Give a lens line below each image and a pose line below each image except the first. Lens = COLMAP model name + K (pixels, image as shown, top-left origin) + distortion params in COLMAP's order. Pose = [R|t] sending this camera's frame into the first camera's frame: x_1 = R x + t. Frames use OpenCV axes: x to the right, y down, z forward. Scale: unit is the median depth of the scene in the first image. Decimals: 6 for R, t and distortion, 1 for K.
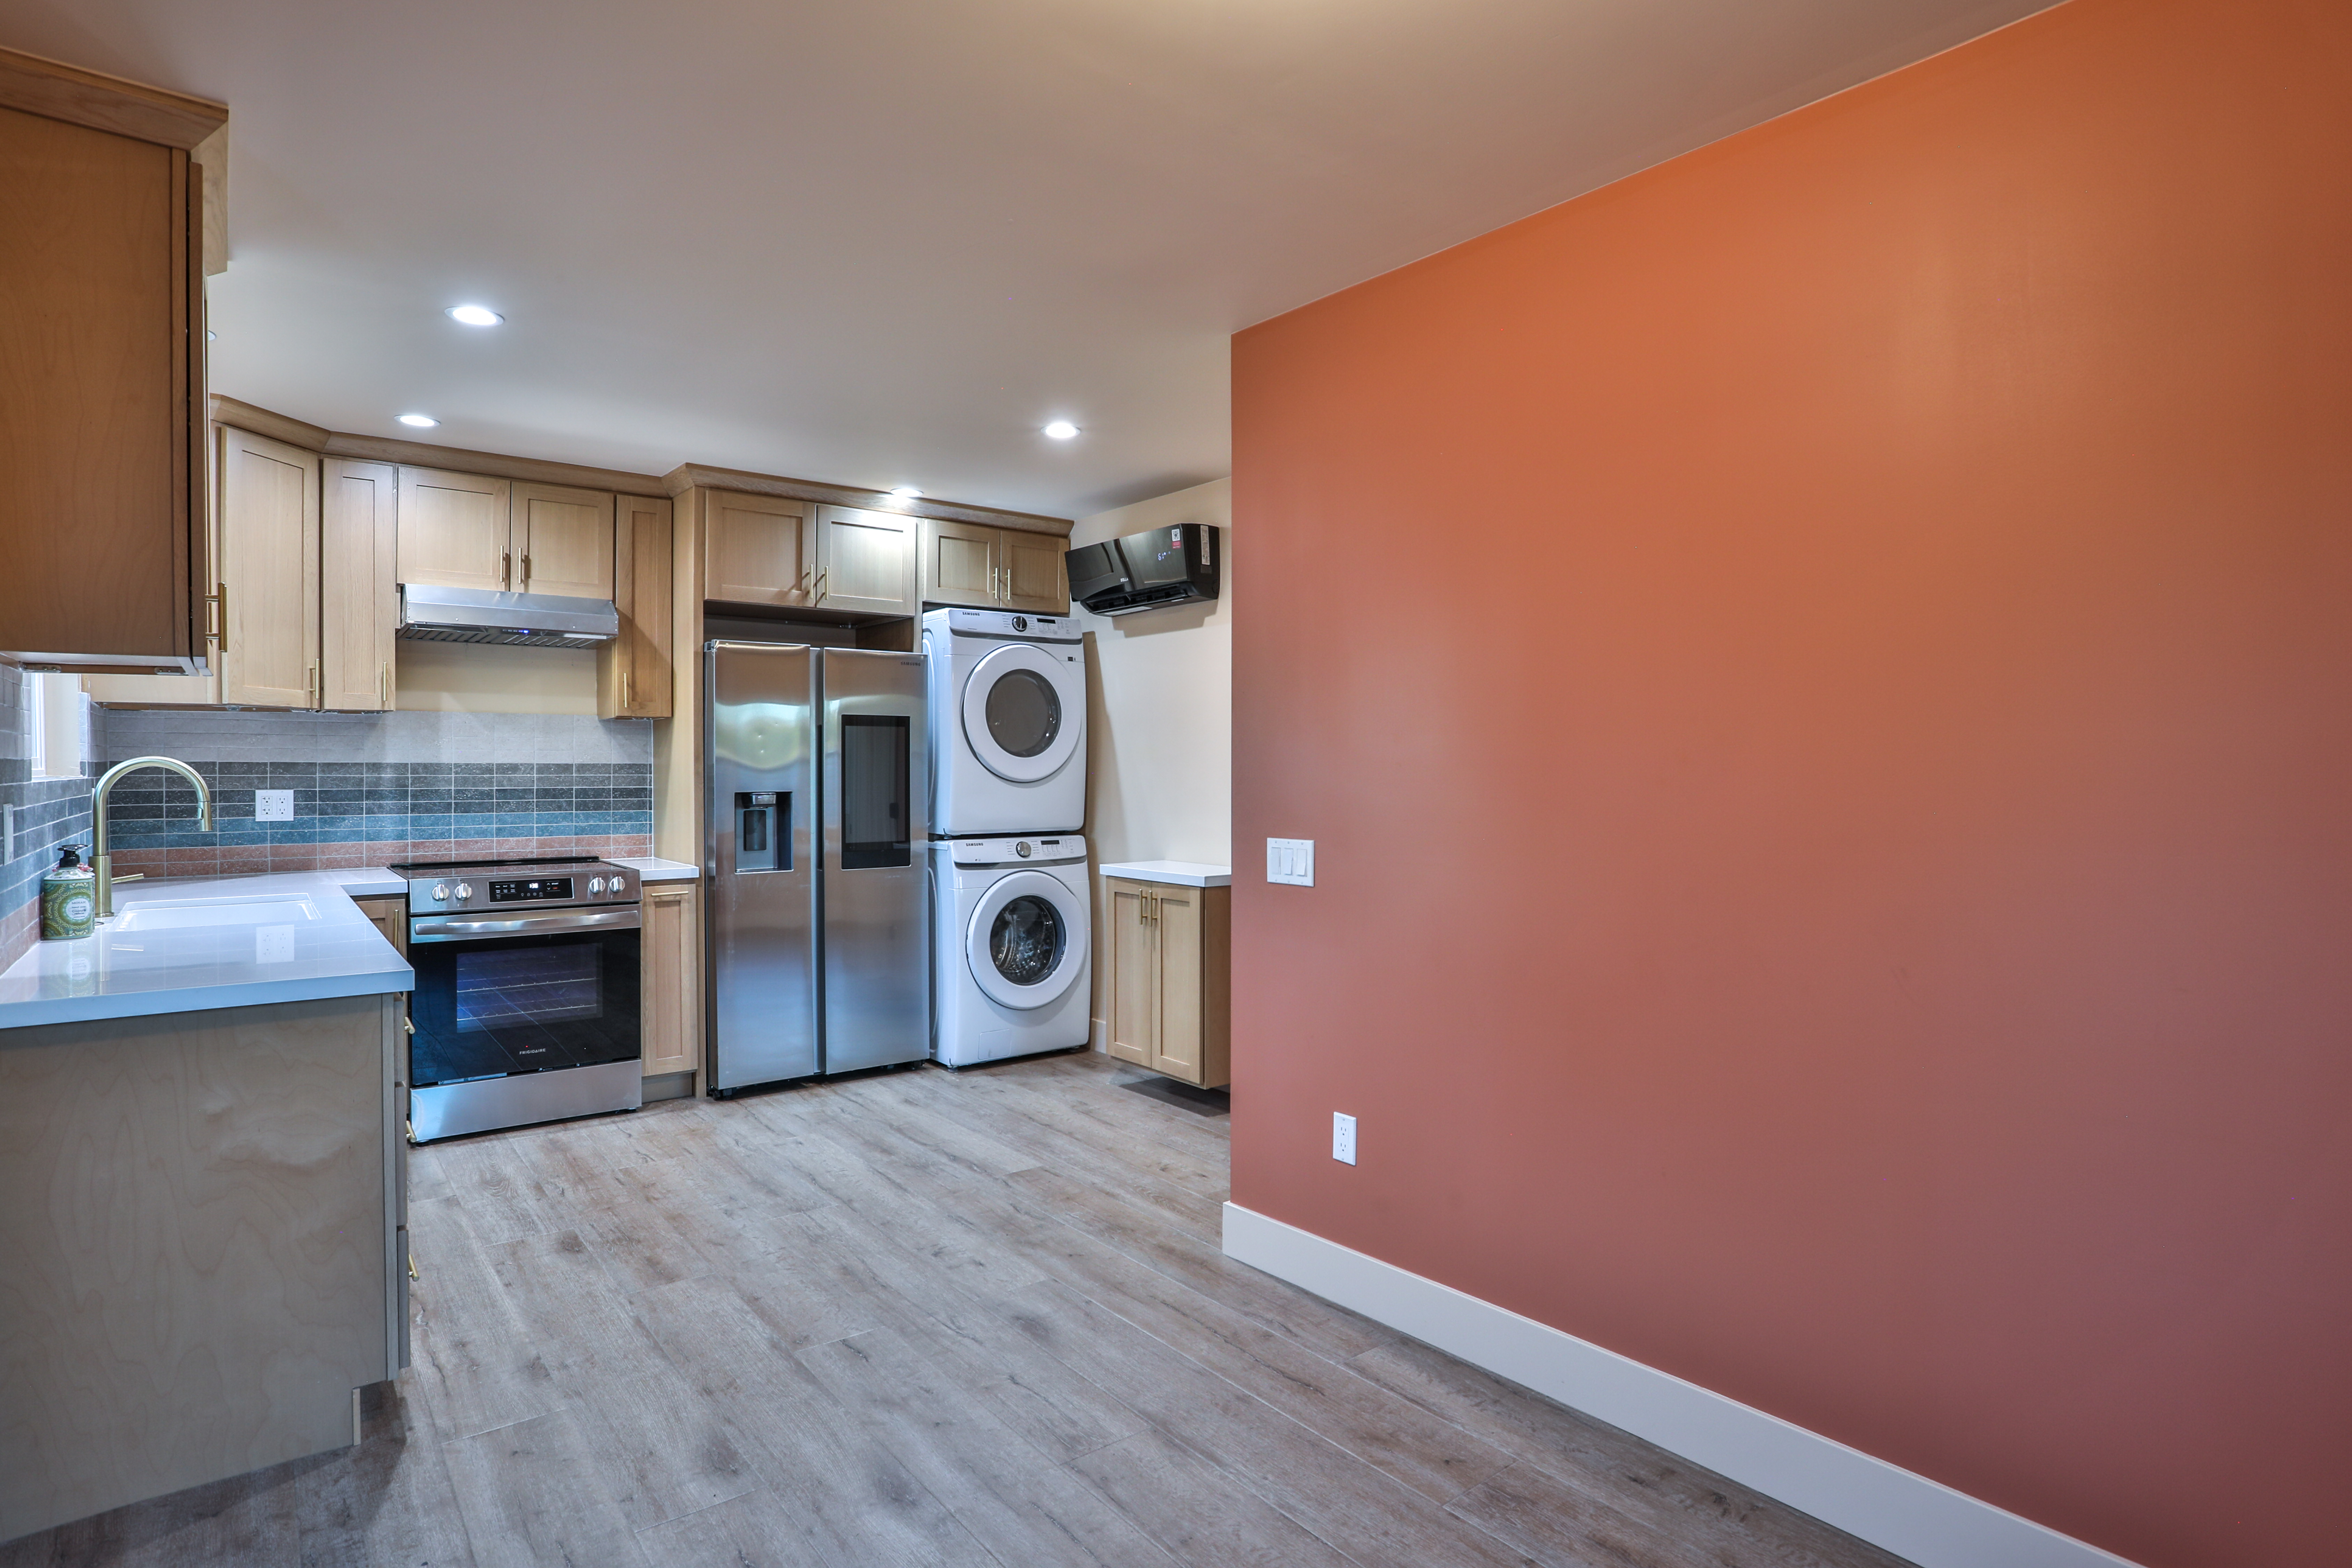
lens RADIAL K [[1213.0, 0, 1149.3], [0, 1213.0, 787.2], [0, 0, 1]] dist [-0.073213, 0.027651]
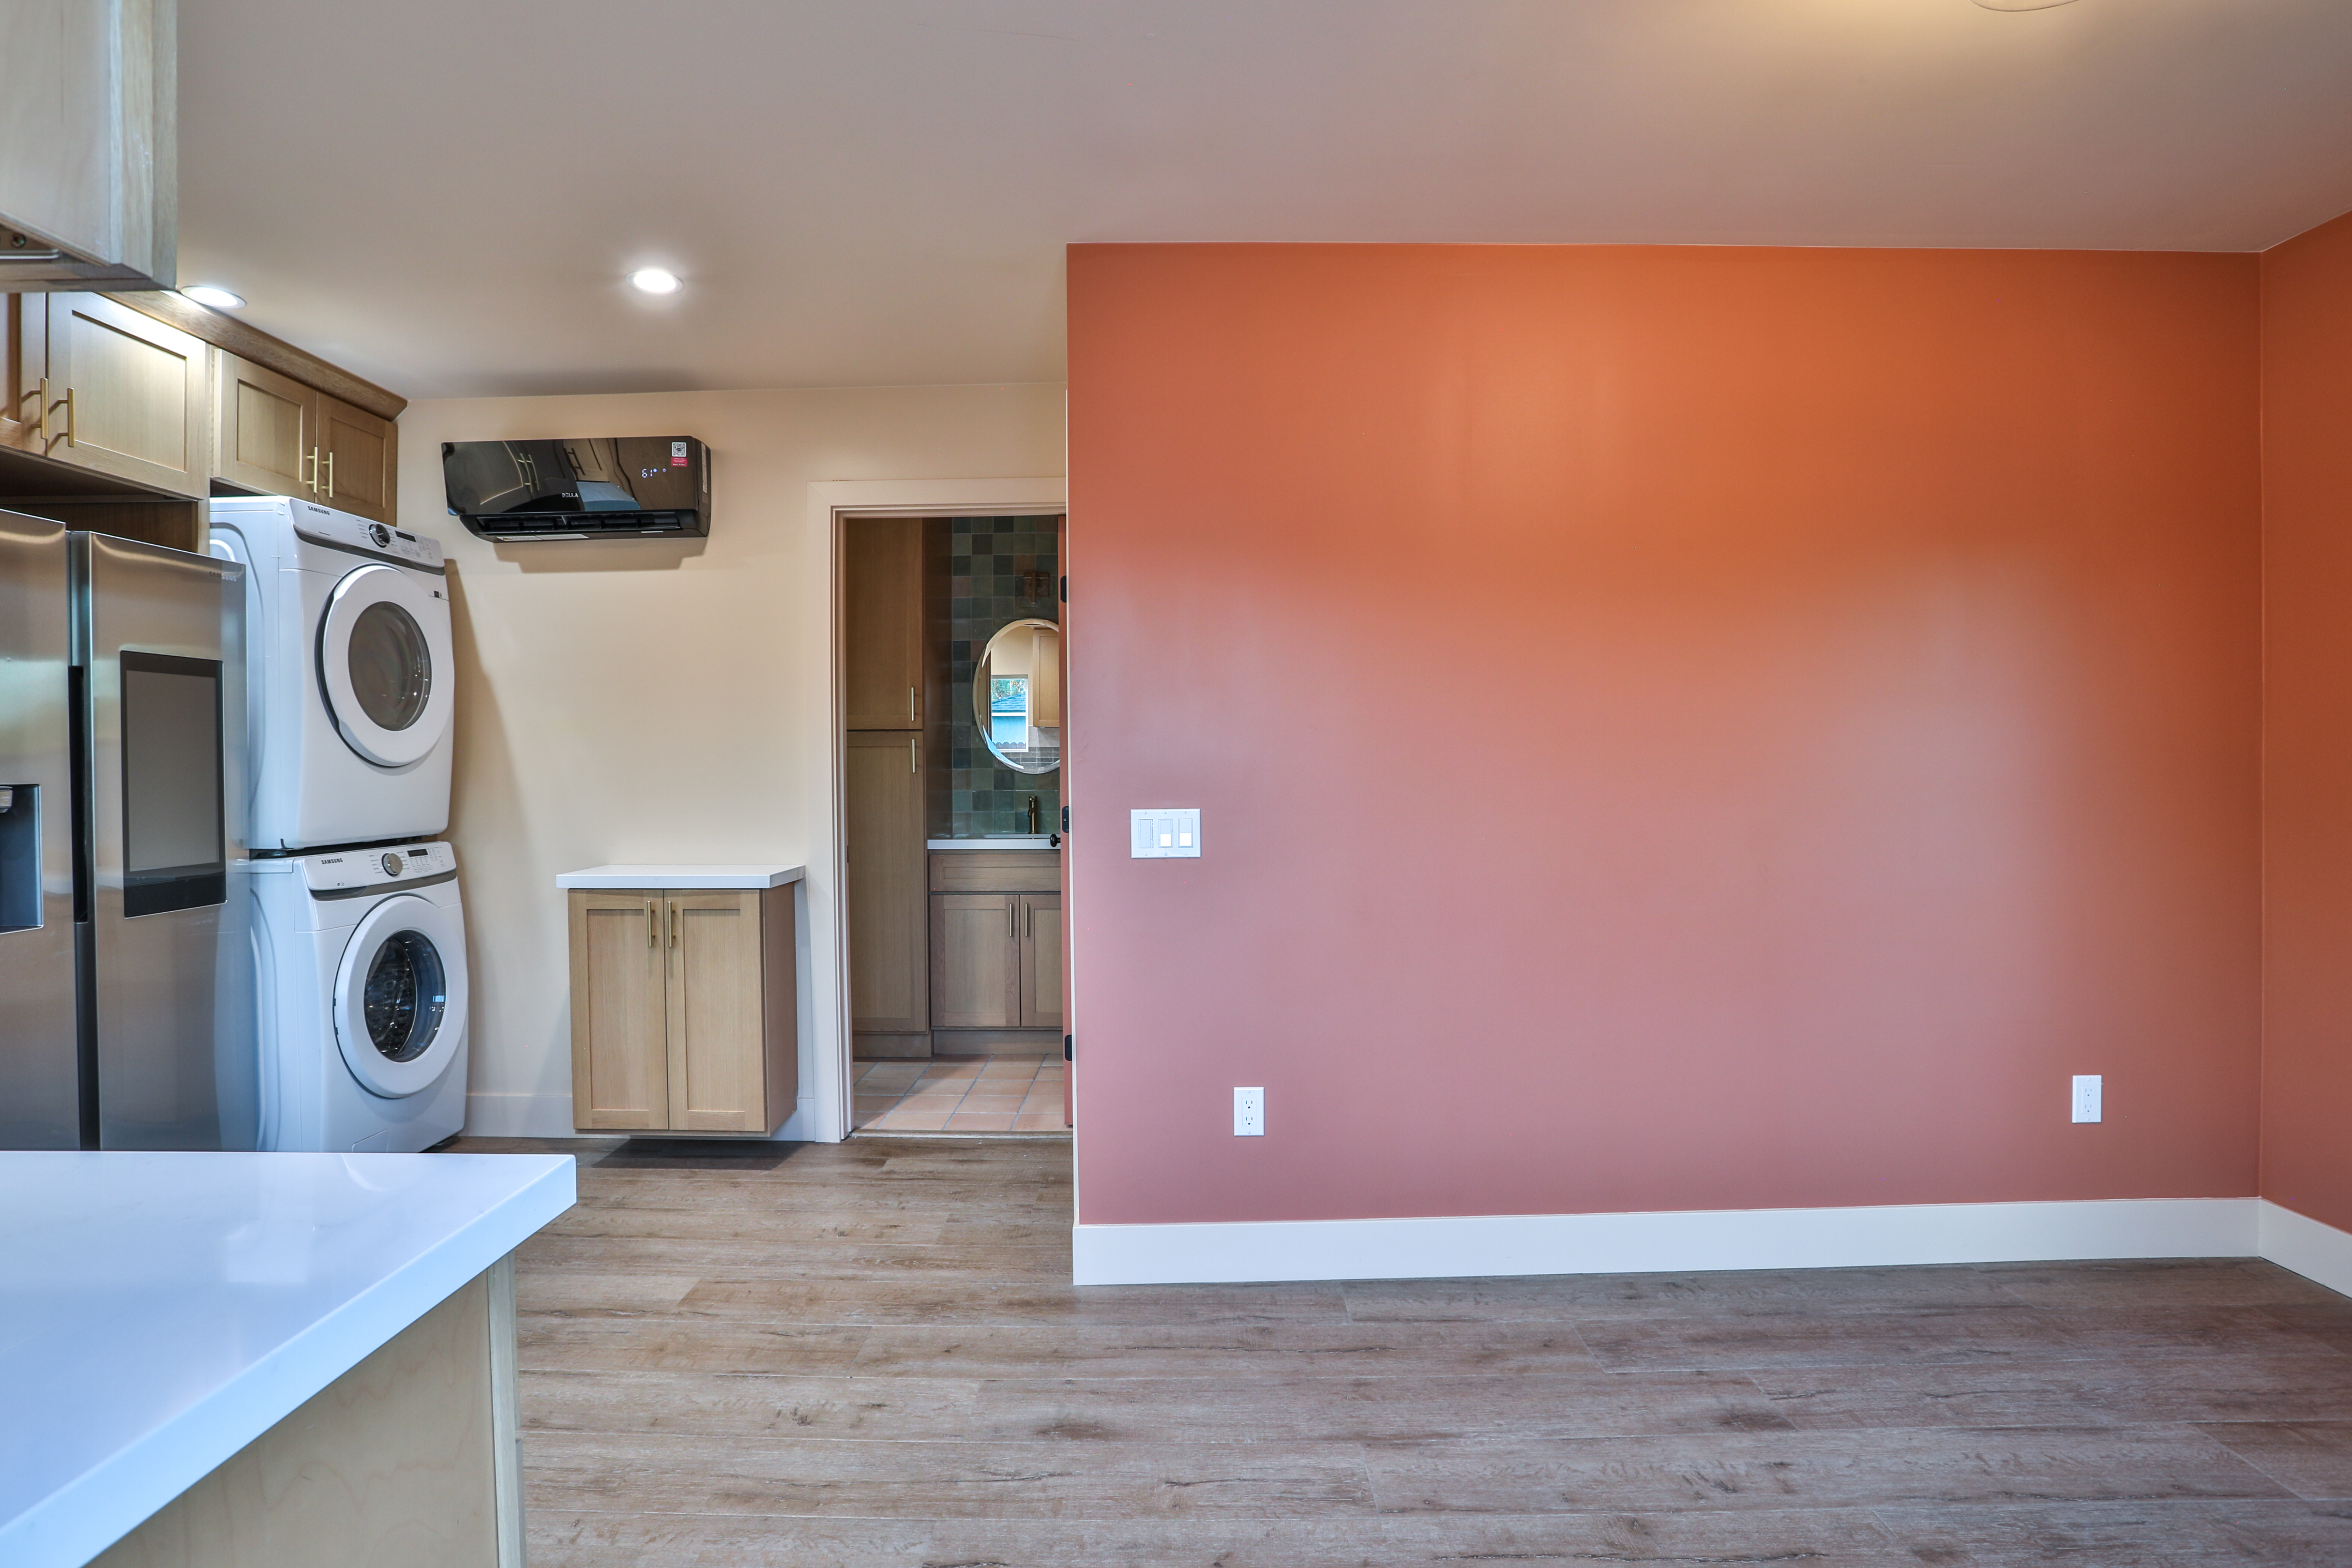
lens RADIAL K [[1213.0, 0, 1162.2], [0, 1213.0, 775.9], [0, 0, 1]] dist [-0.073213, 0.027651]
pose [[0.622091, -0.014258, 0.782815, -0.436831], [0.020244, 0.999793, 0.002123, 0.010459], [-0.782683, 0.014526, 0.622251, 0.297120]]
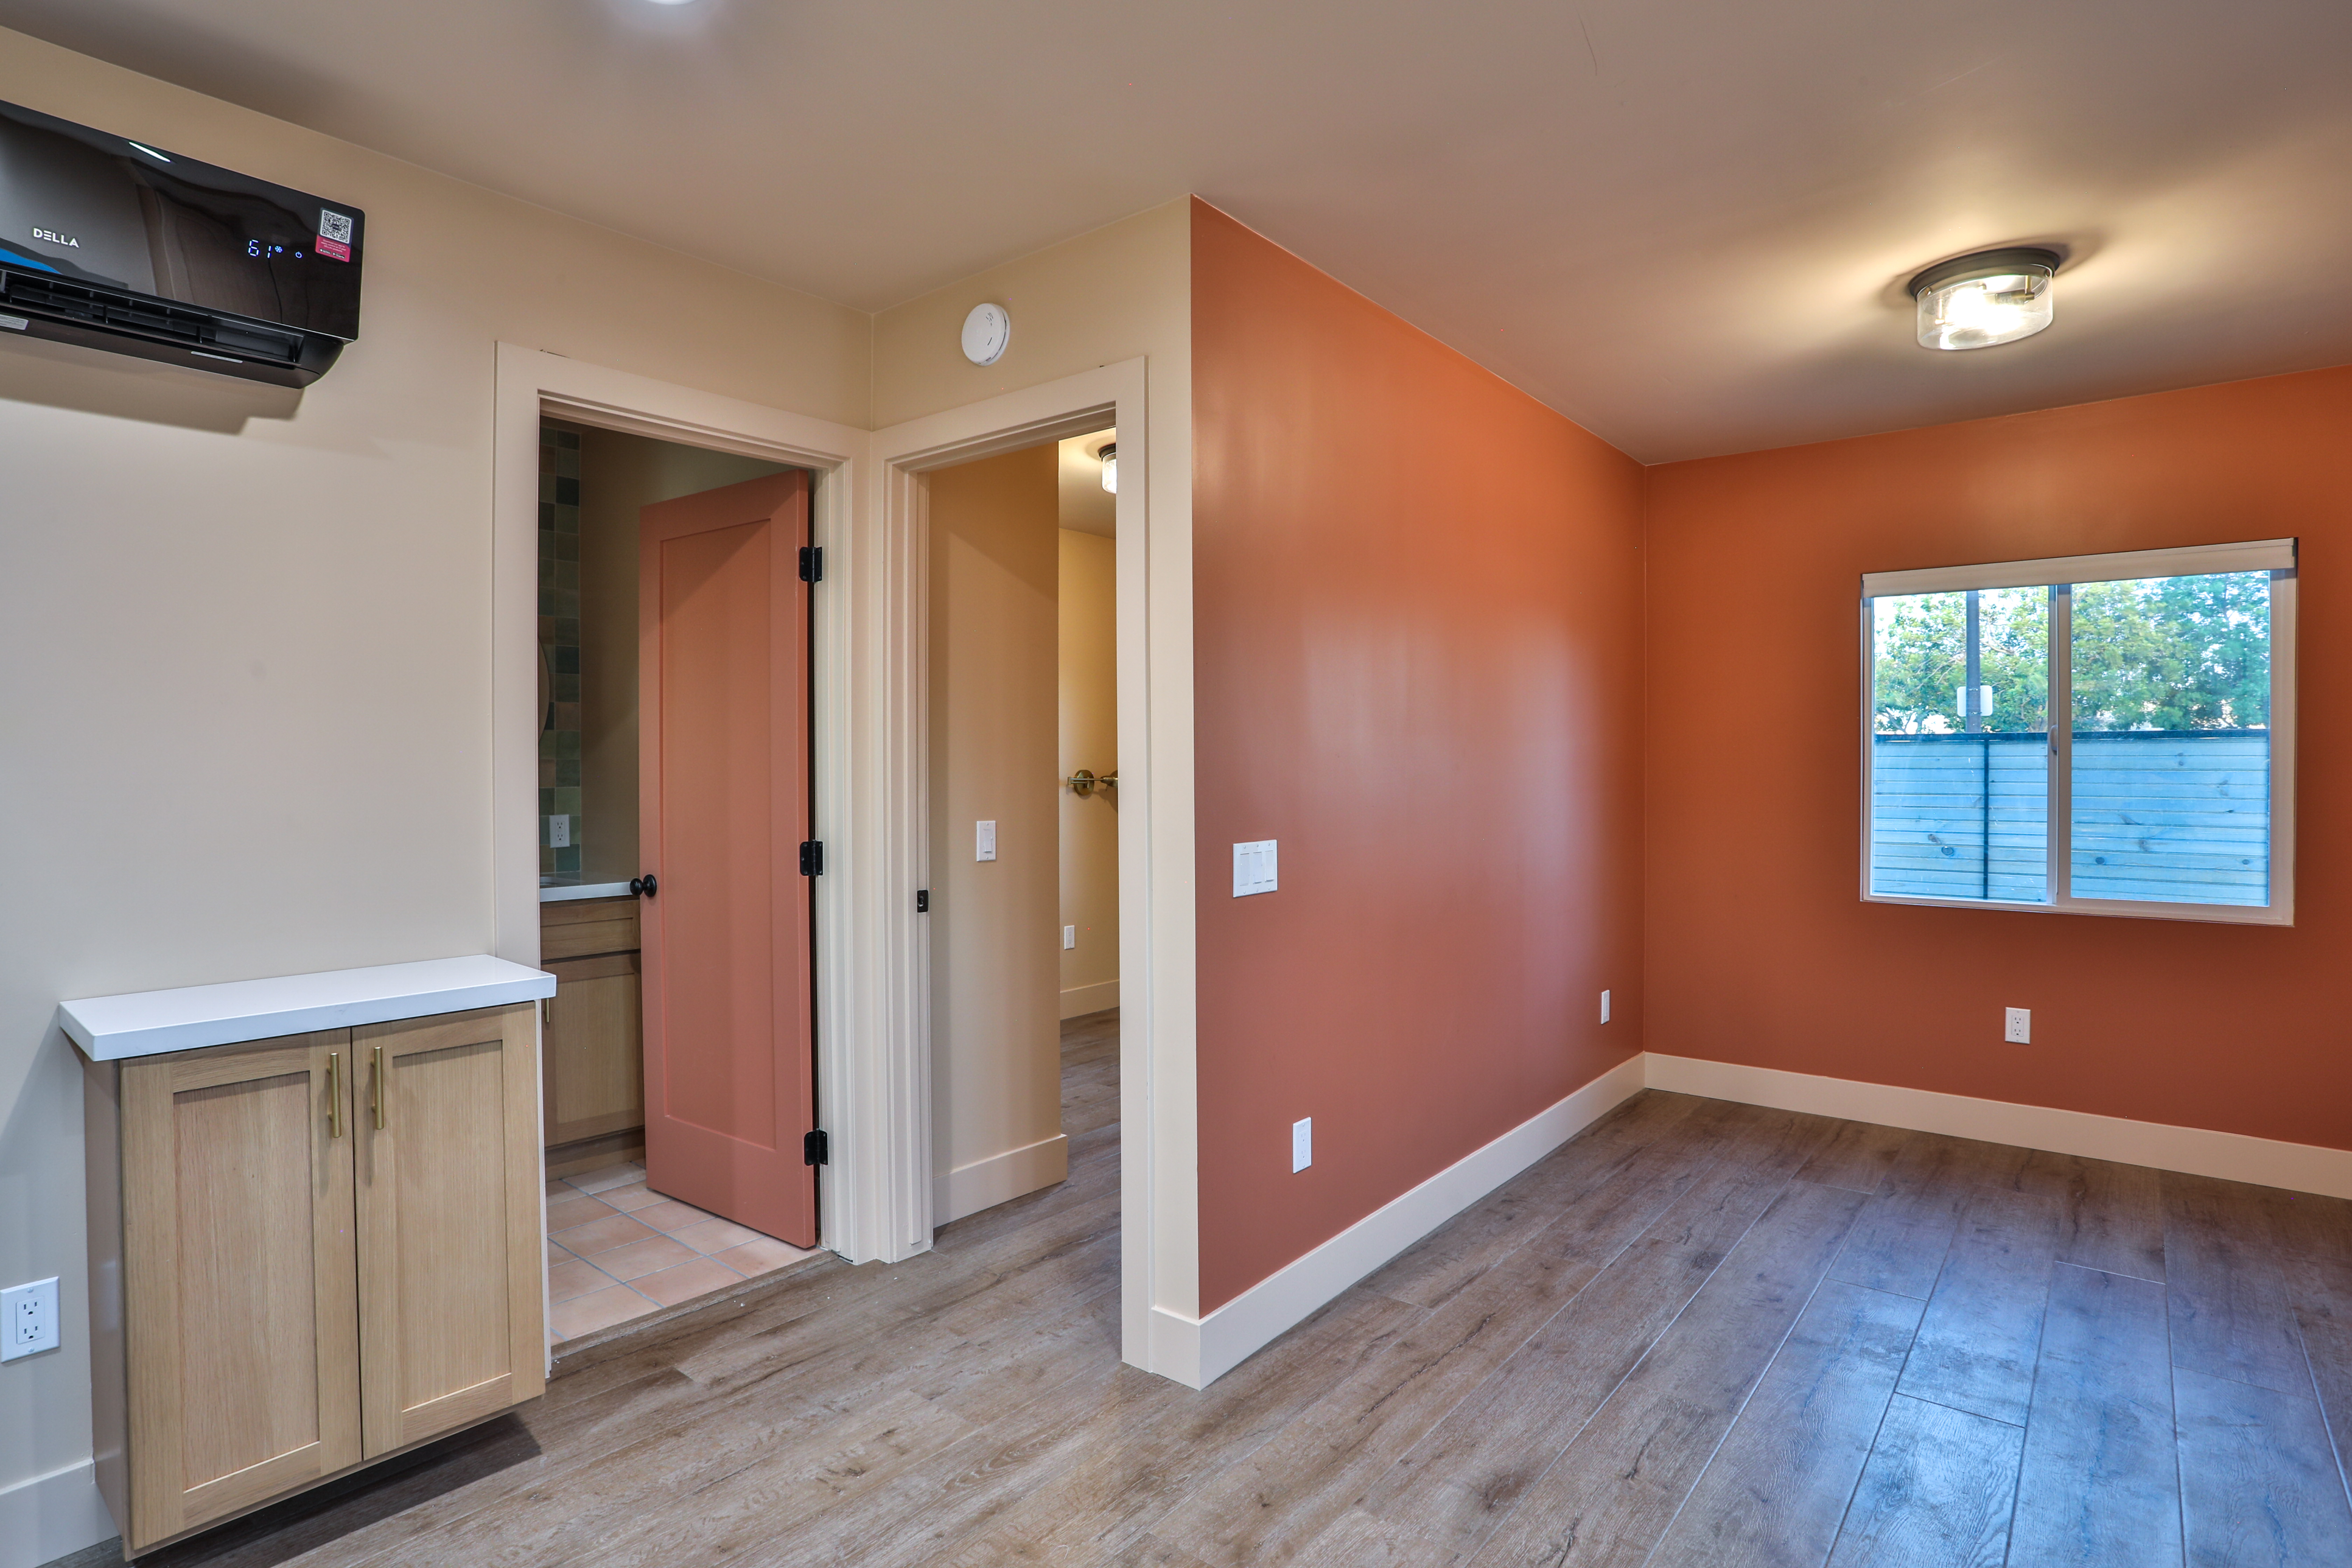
lens RADIAL K [[1213.0, 0, 1167.4], [0, 1213.0, 776.2], [0, 0, 1]] dist [-0.073213, 0.027651]
pose [[-0.224546, -0.014274, 0.974359, -0.506118], [0.014939, 0.999725, 0.018088, -0.015127], [-0.974349, 0.018618, -0.224271, 0.888938]]
